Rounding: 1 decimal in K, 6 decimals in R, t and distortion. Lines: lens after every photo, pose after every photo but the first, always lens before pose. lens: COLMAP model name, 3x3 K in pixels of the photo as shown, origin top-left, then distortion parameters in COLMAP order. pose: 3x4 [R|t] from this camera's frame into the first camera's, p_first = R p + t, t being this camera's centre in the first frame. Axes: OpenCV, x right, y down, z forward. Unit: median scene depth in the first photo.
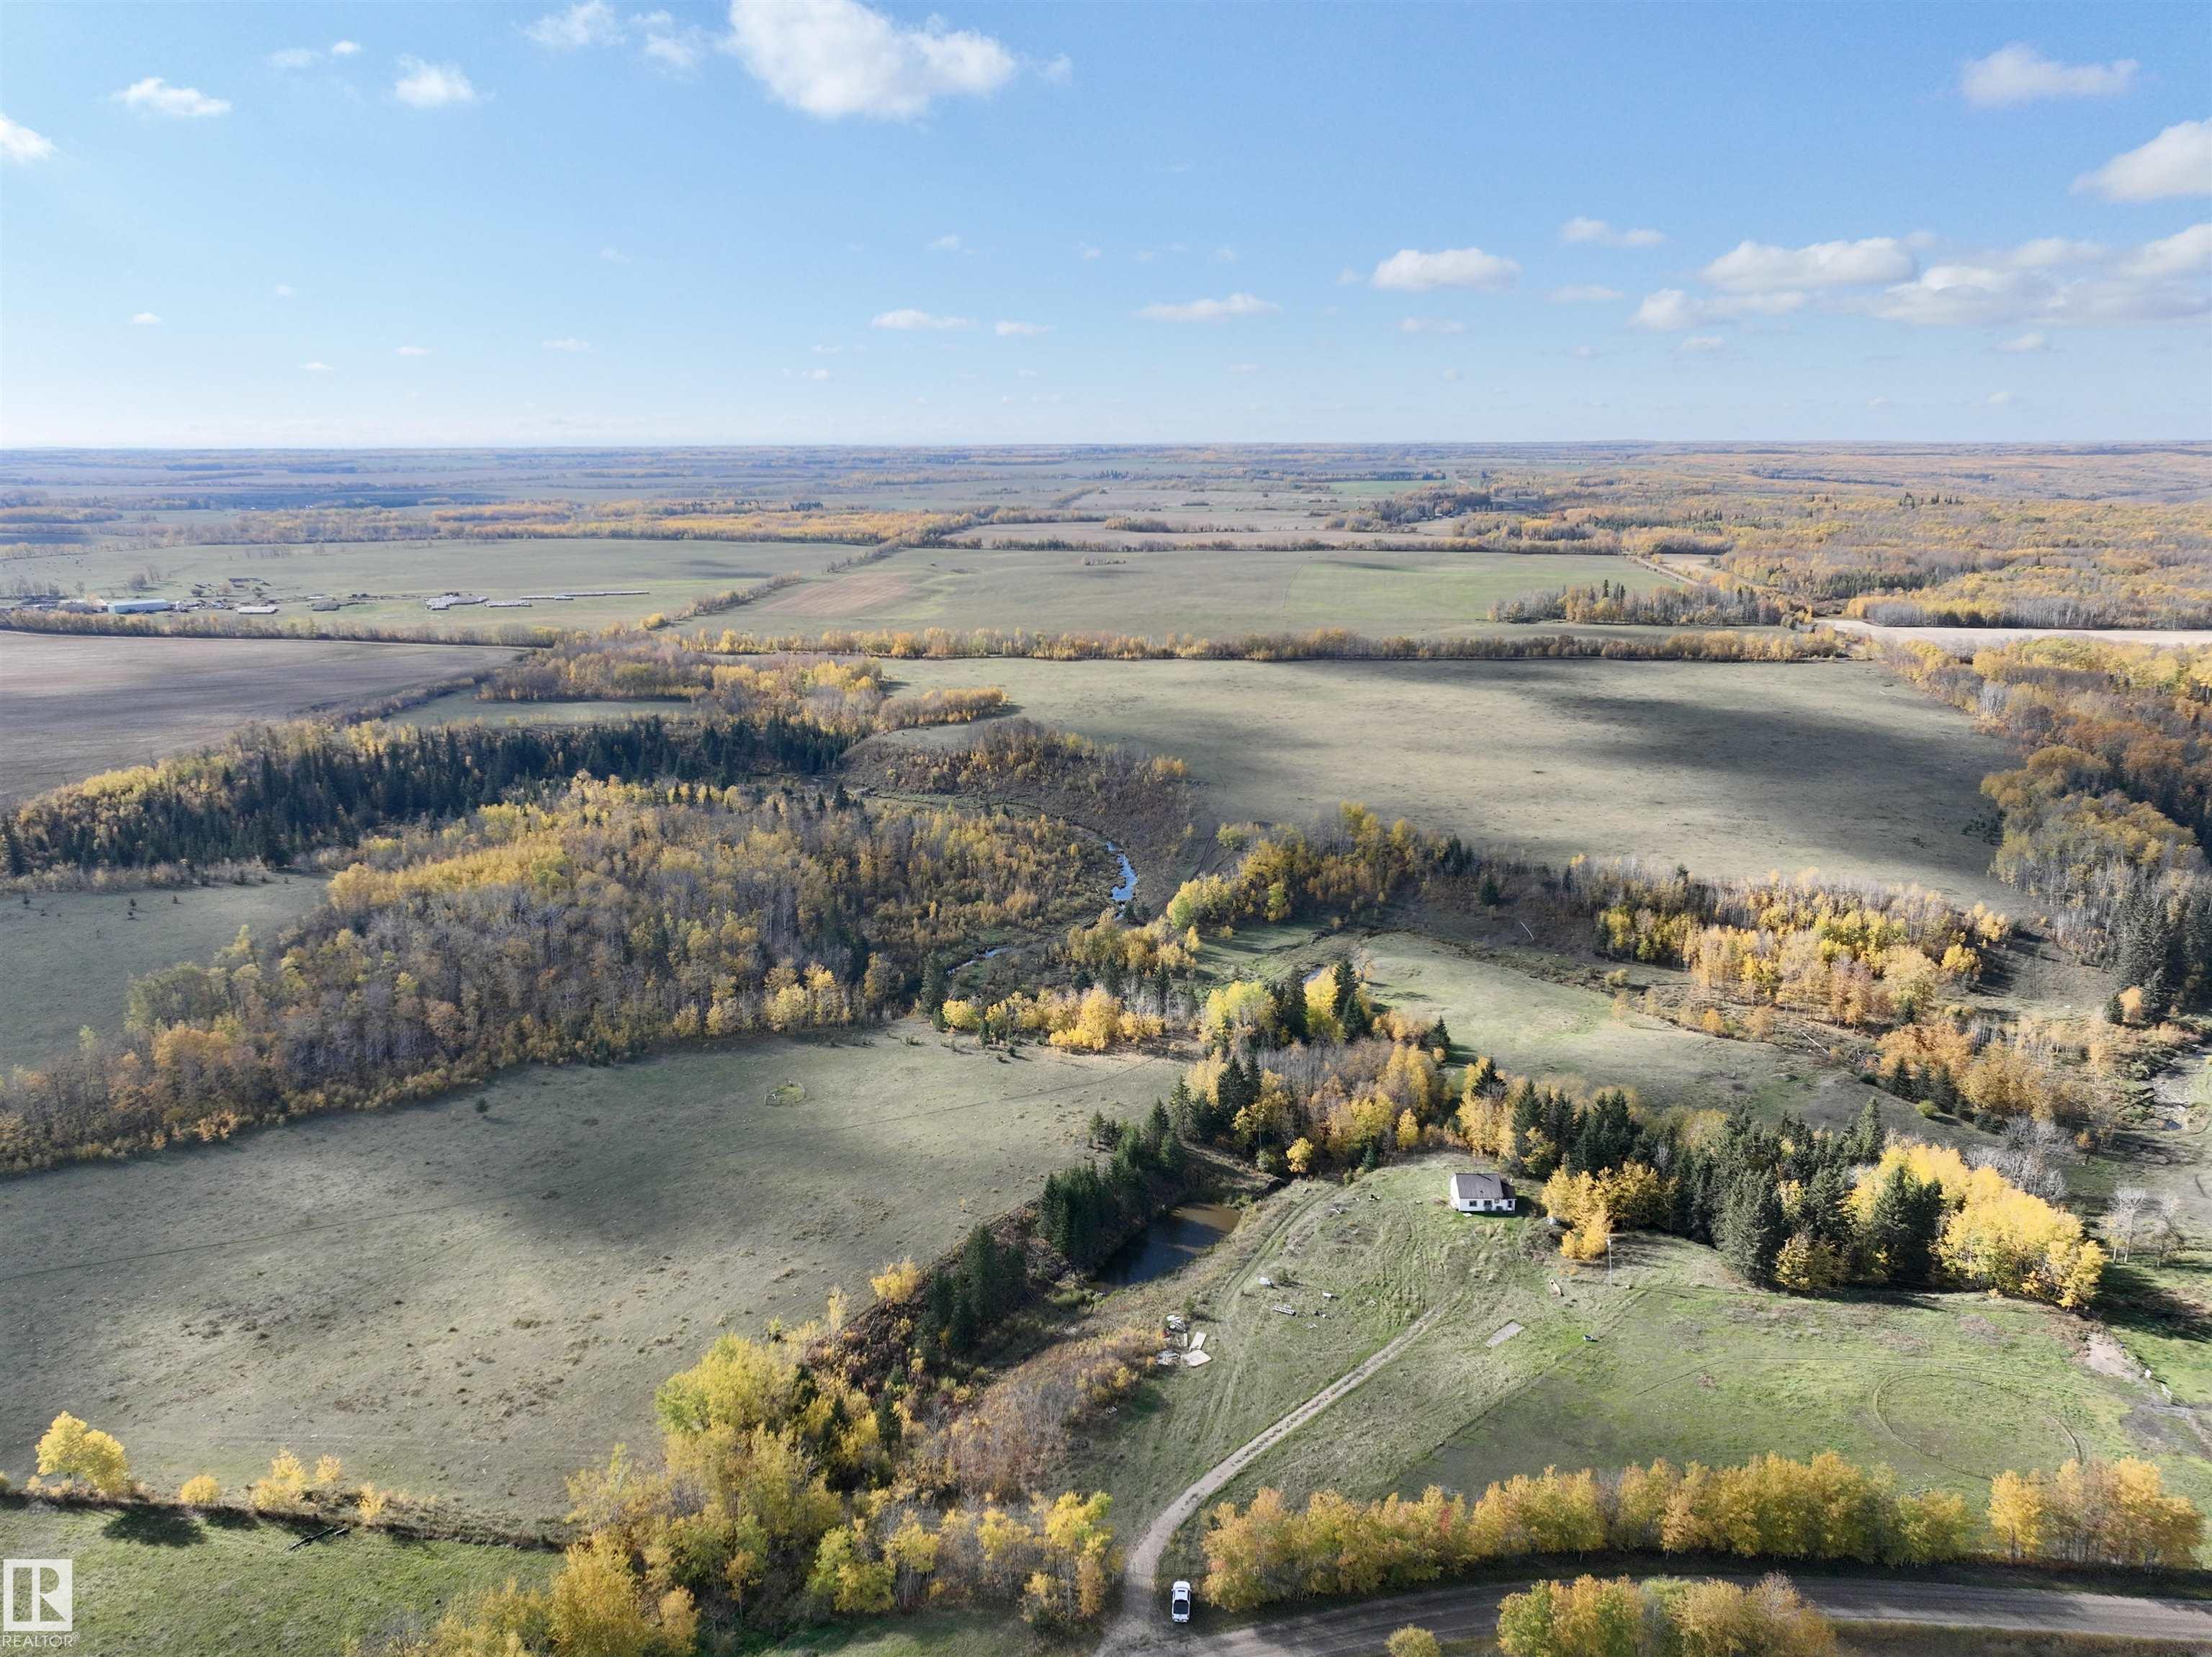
lens RADIAL K [[1556.5, 0, 1108.4], [0, 1556.5, 839.4], [0, 0, 1]] dist [0.003178, 0.016225]
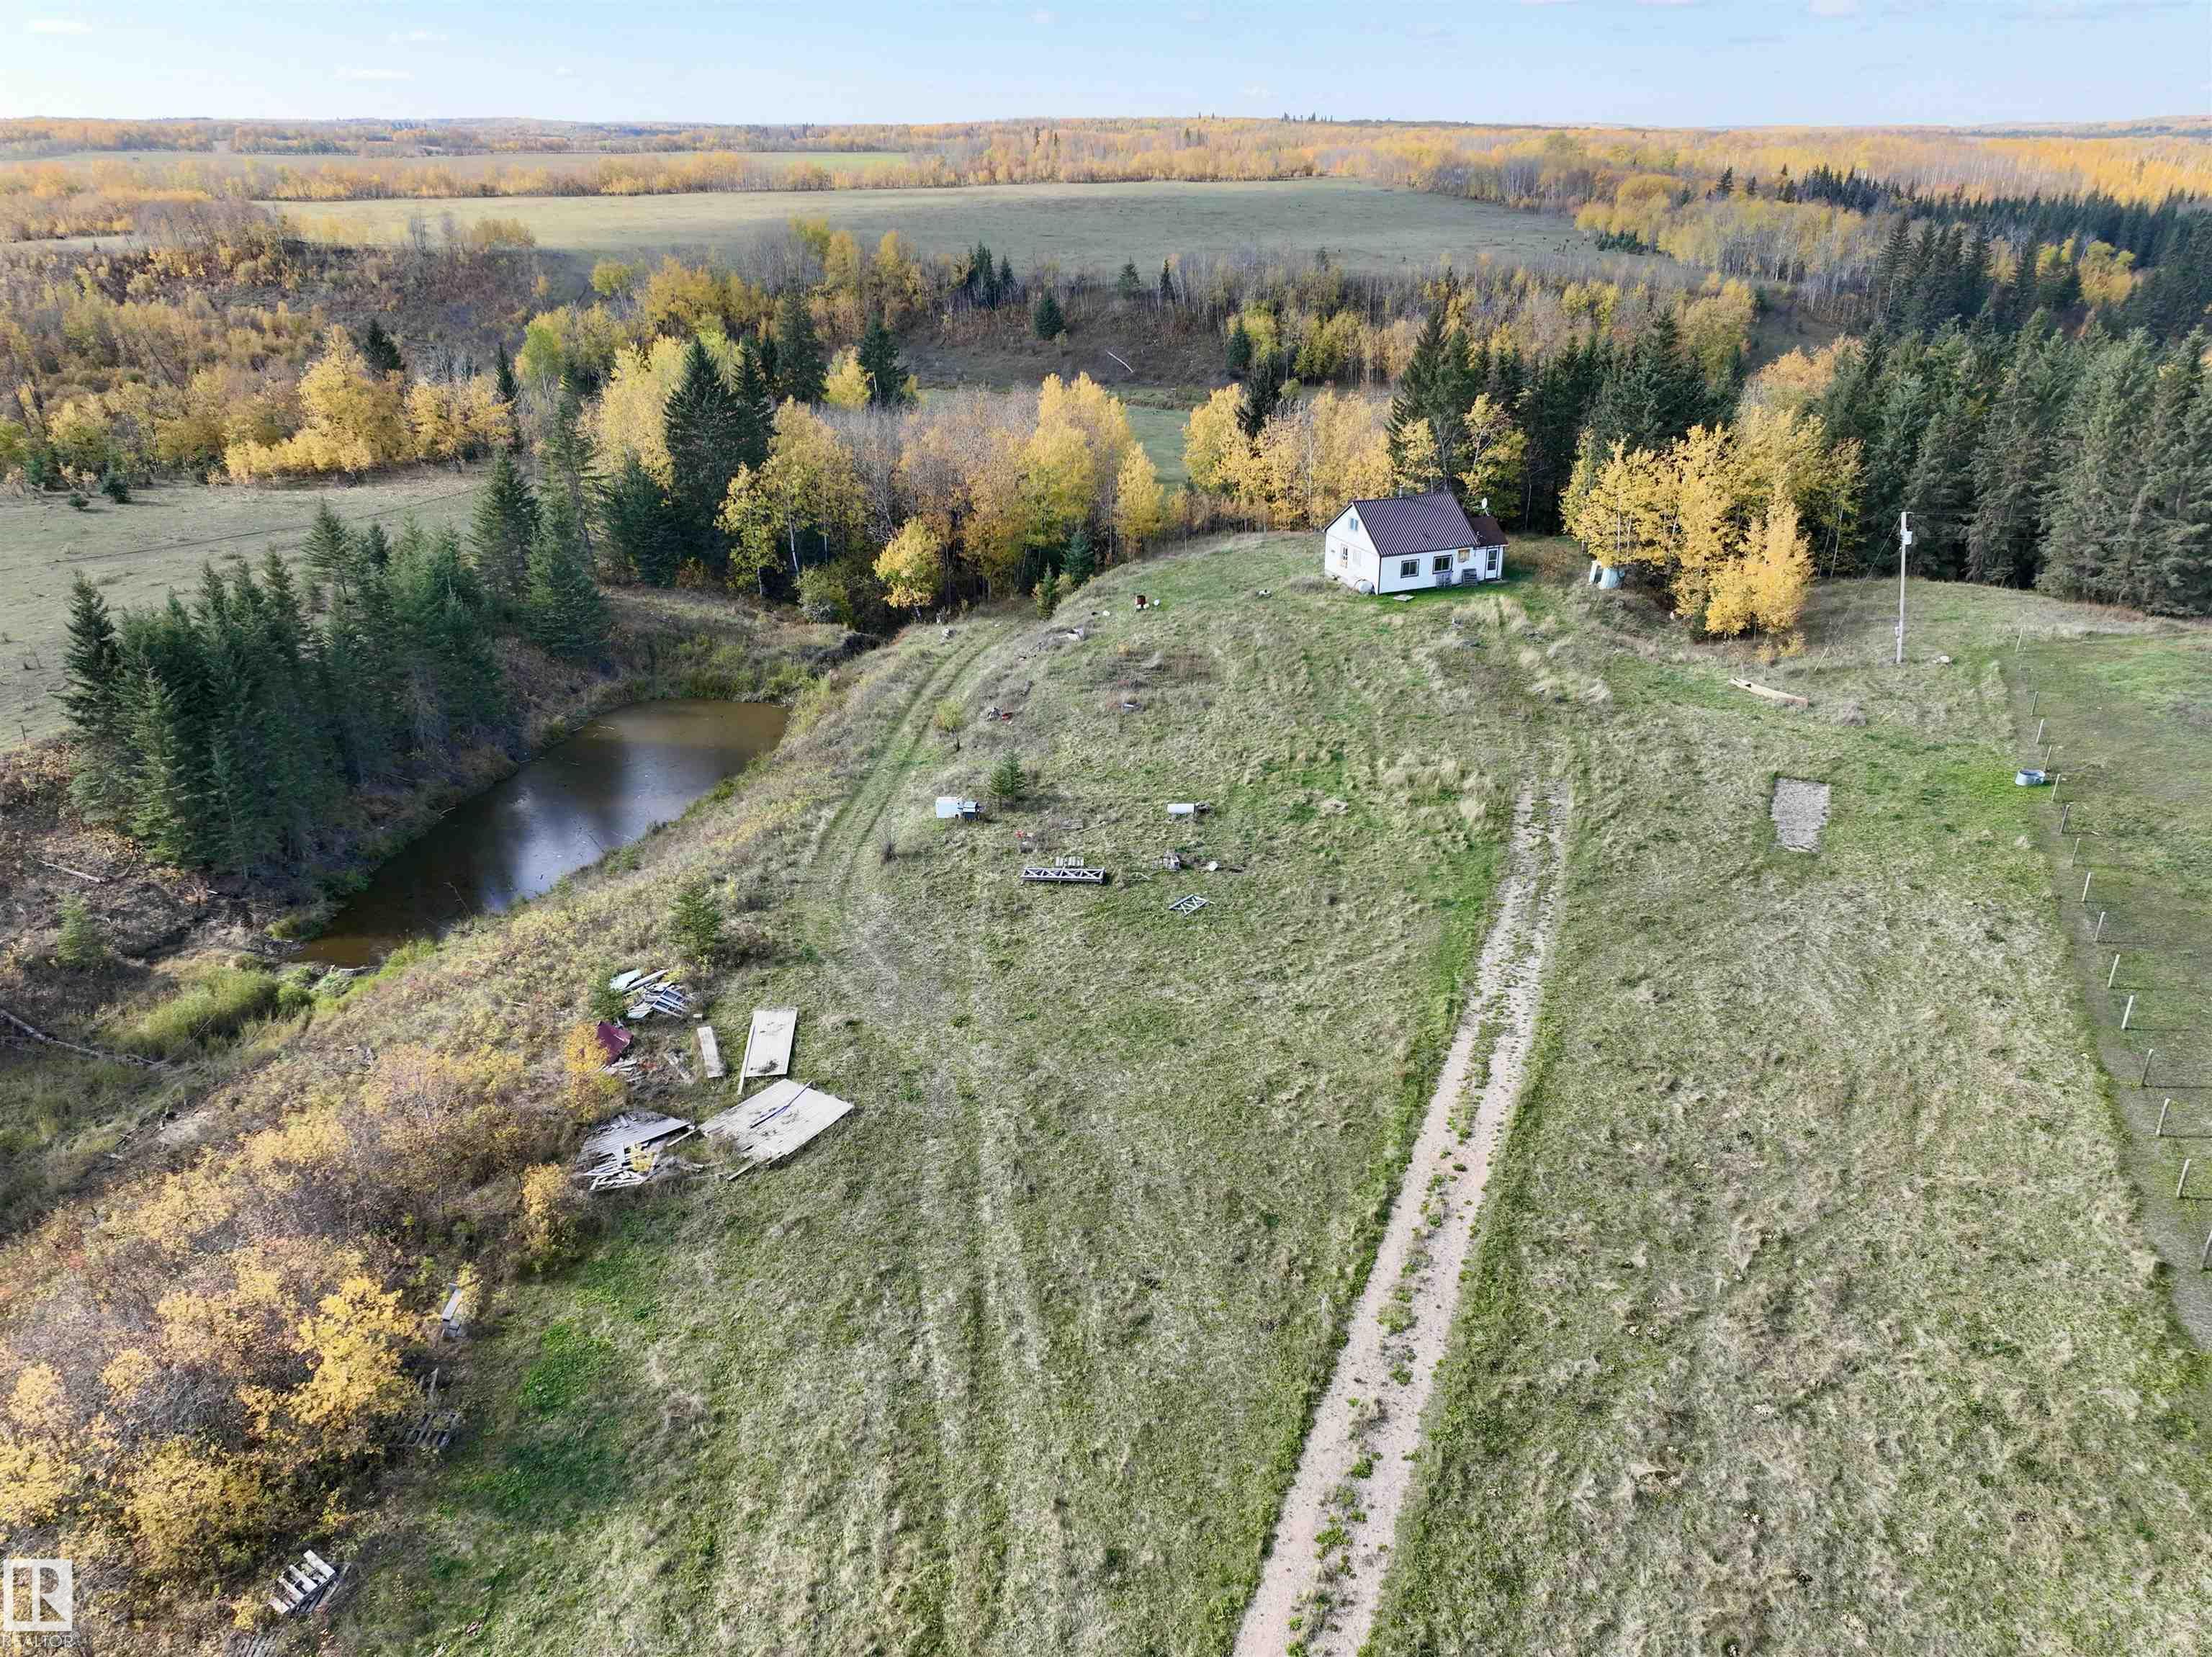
lens RADIAL K [[1556.5, 0, 1108.4], [0, 1556.5, 839.4], [0, 0, 1]] dist [0.003178, 0.016225]
pose [[0.925301, -0.157469, 0.344994, 0.023461], [0.096159, 0.977408, 0.188222, 0.197144], [-0.366839, -0.140988, 0.919539, 0.601378]]
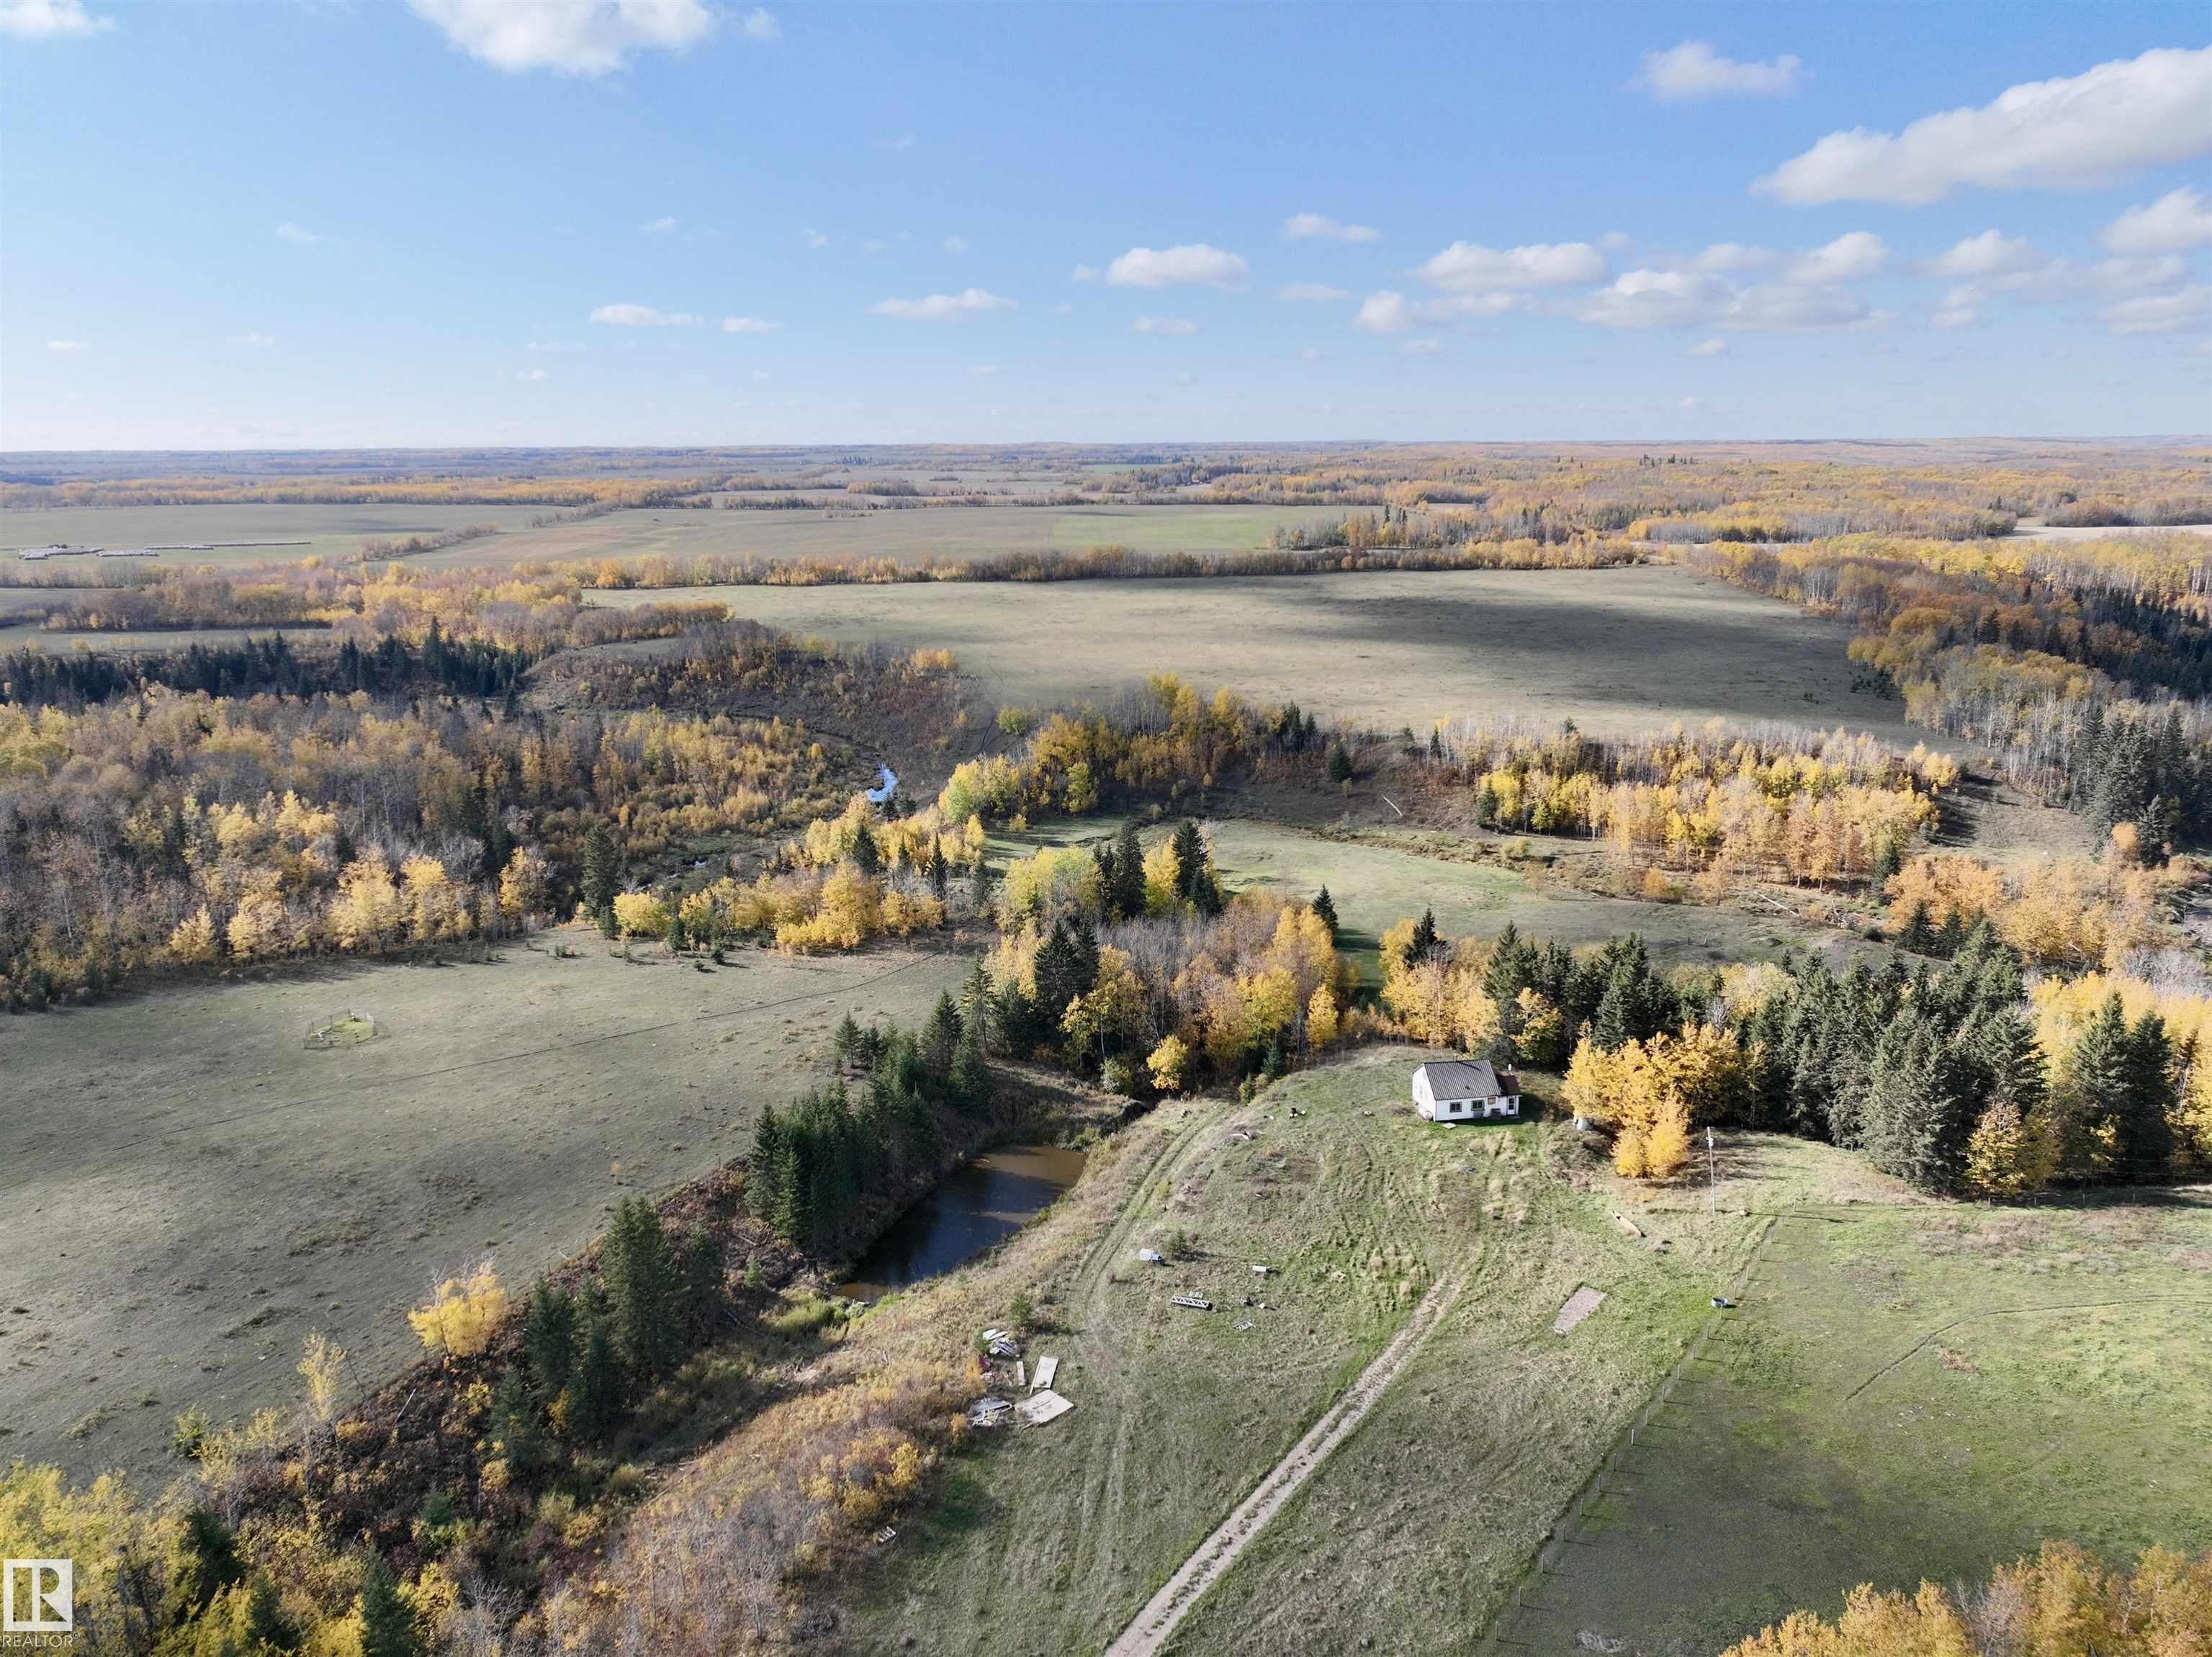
lens RADIAL K [[1556.5, 0, 1108.4], [0, 1556.5, 839.4], [0, 0, 1]] dist [0.003178, 0.016225]
pose [[0.987416, -0.043593, 0.152015, 0.004534], [0.044379, 0.999013, -0.001786, 0.108167], [-0.151787, 0.008510, 0.988377, 0.358053]]
